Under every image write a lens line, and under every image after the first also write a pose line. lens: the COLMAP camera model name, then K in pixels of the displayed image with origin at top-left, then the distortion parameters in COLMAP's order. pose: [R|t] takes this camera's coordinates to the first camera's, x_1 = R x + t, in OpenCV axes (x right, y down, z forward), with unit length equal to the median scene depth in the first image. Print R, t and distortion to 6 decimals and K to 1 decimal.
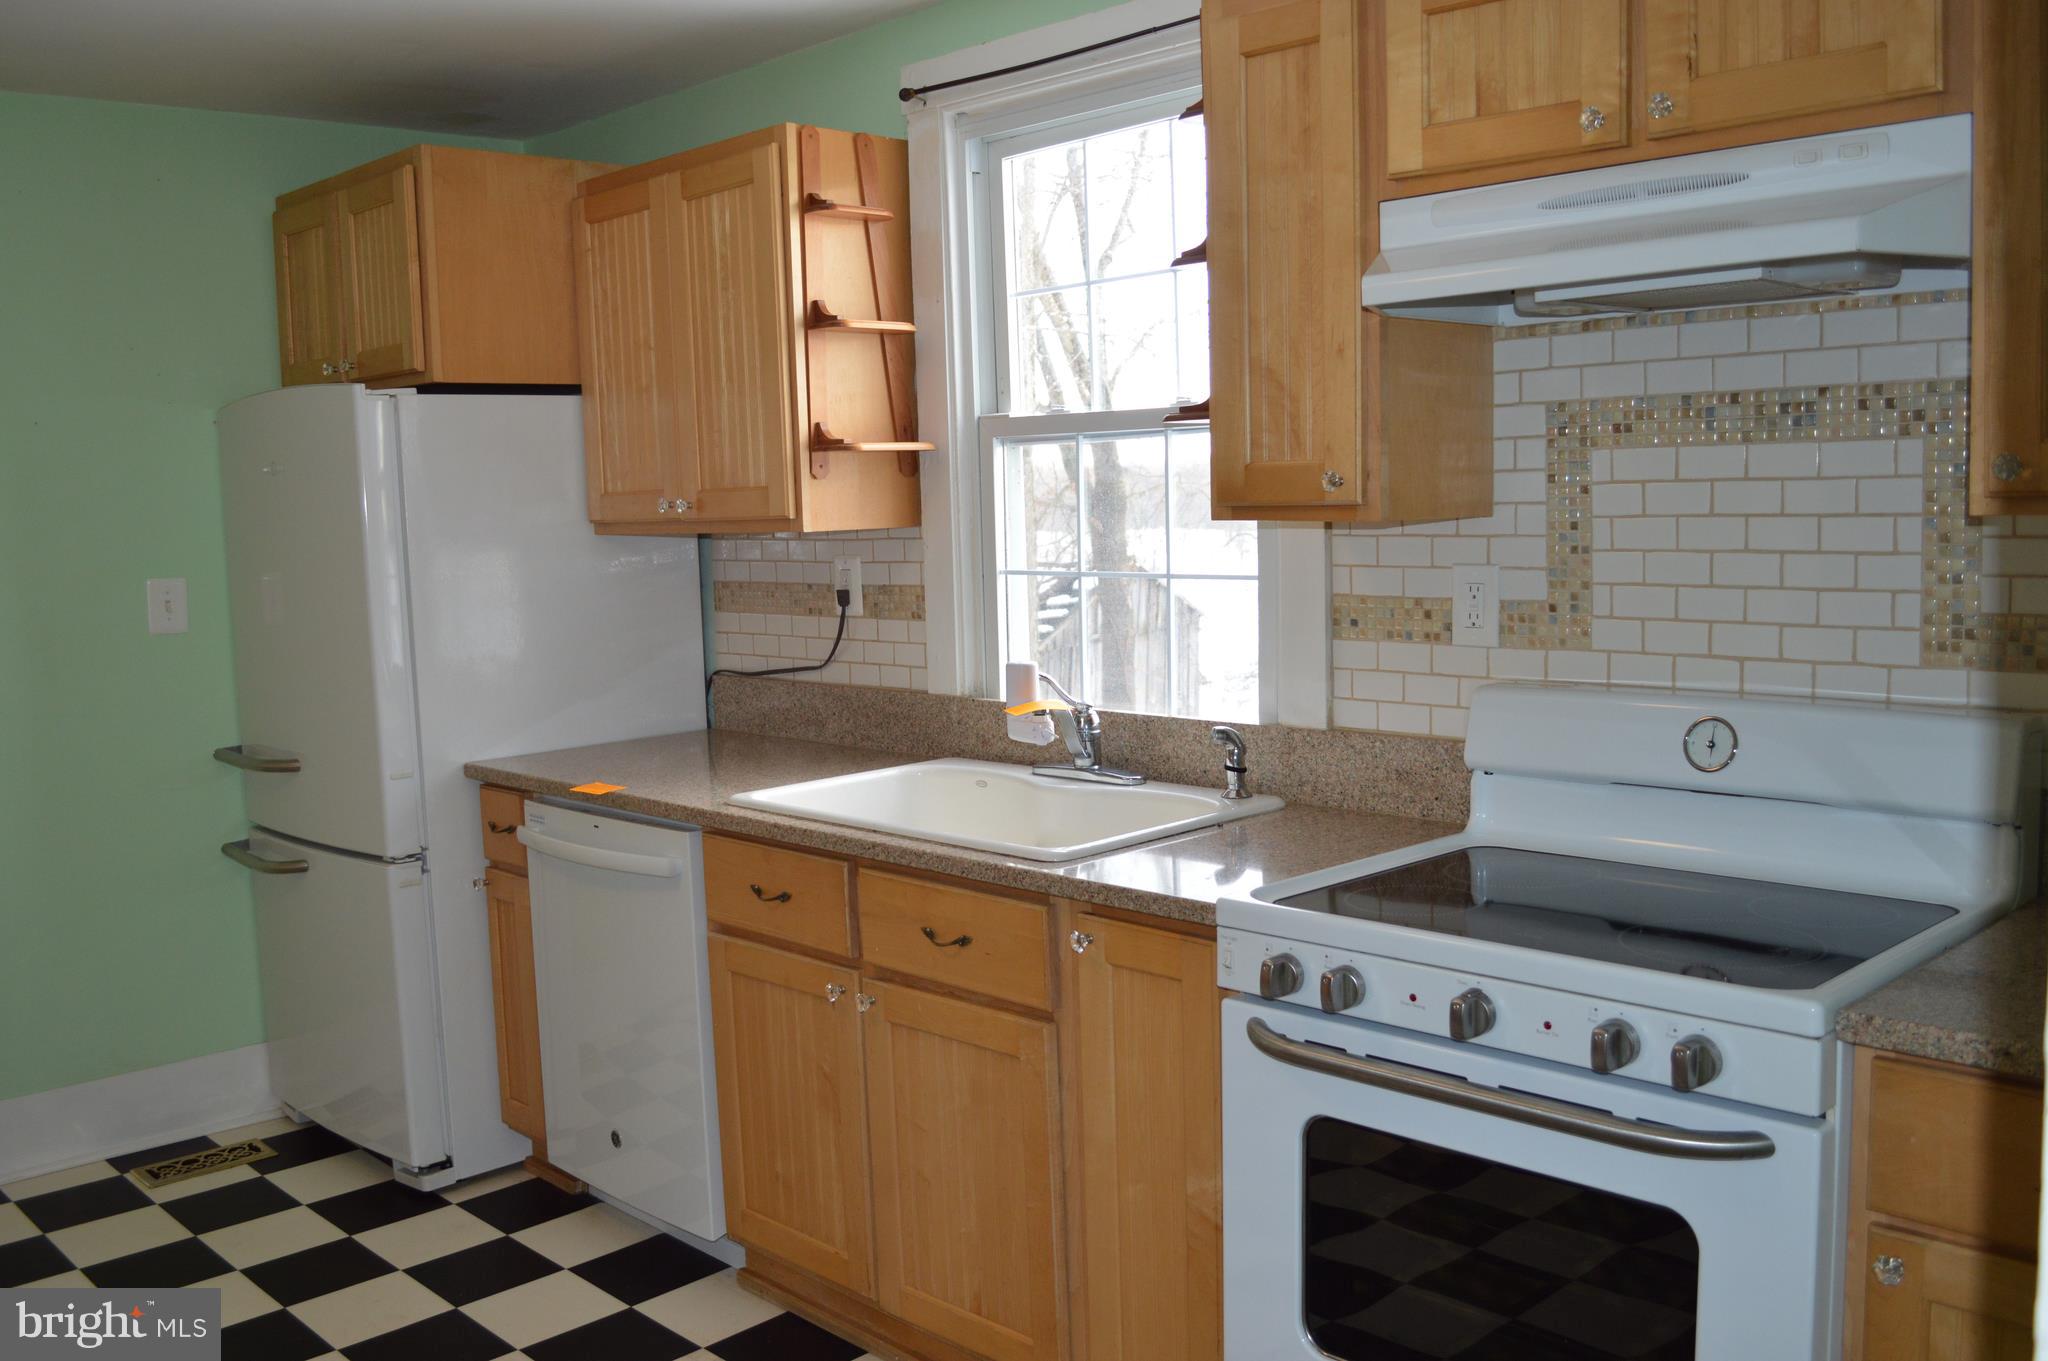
lens RADIAL K [[1855.3, 0, 1021.6], [0, 1855.3, 685.0], [0, 0, 1]] dist [-0.076716, 0.001474]
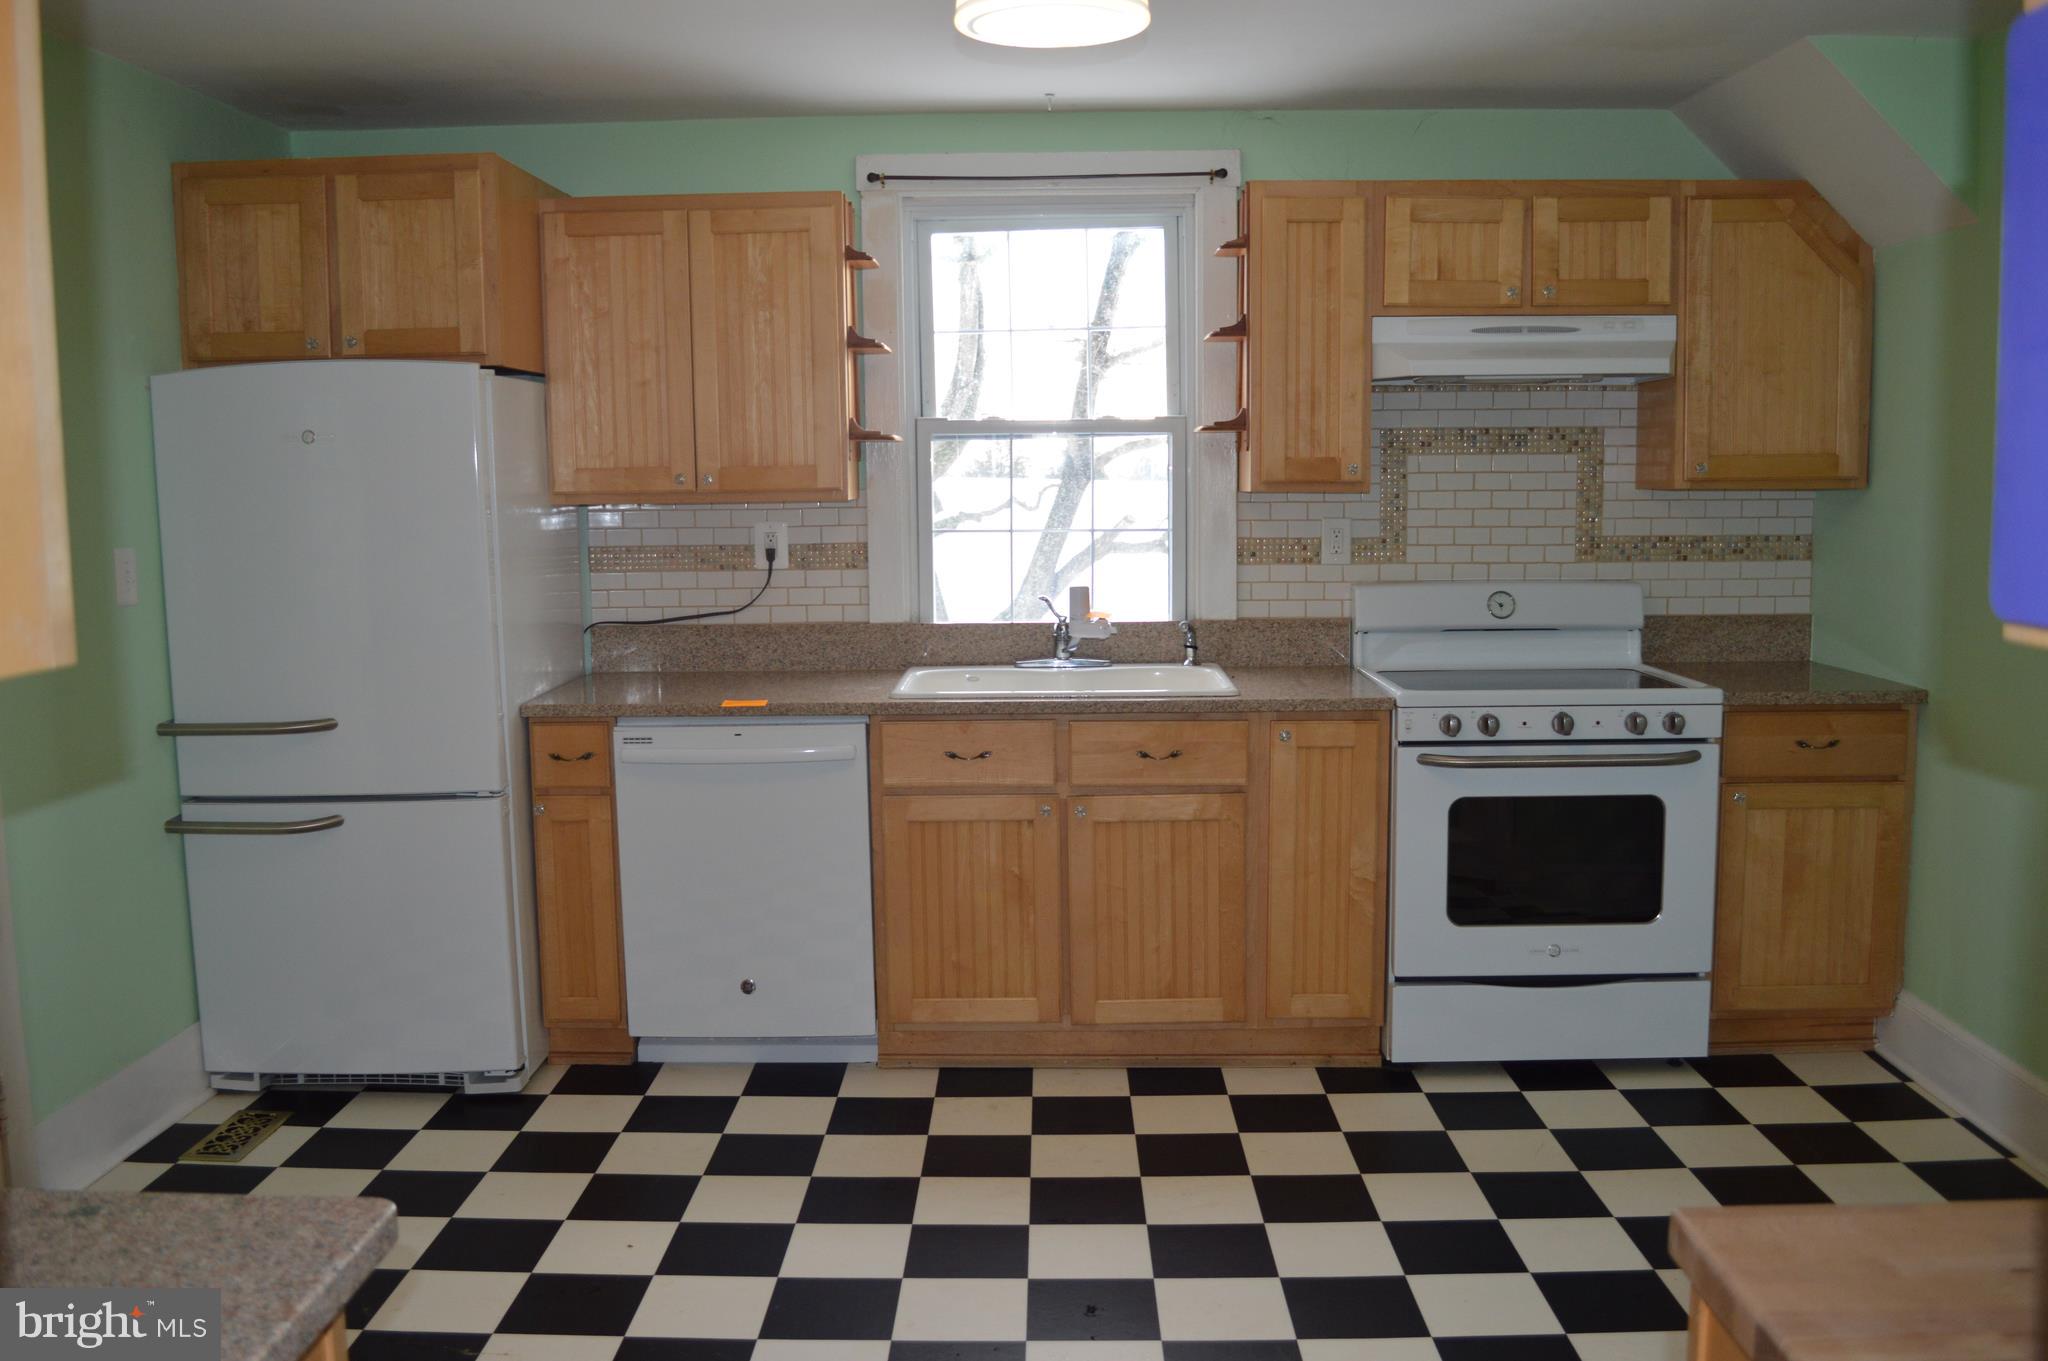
lens RADIAL K [[1855.3, 0, 1016.9], [0, 1855.3, 682.7], [0, 0, 1]] dist [-0.076716, 0.001474]
pose [[0.687557, -0.060023, 0.723646, -1.239294], [0.065704, 0.997632, 0.020321, 0.035592], [-0.723152, 0.033575, 0.689872, 0.002011]]
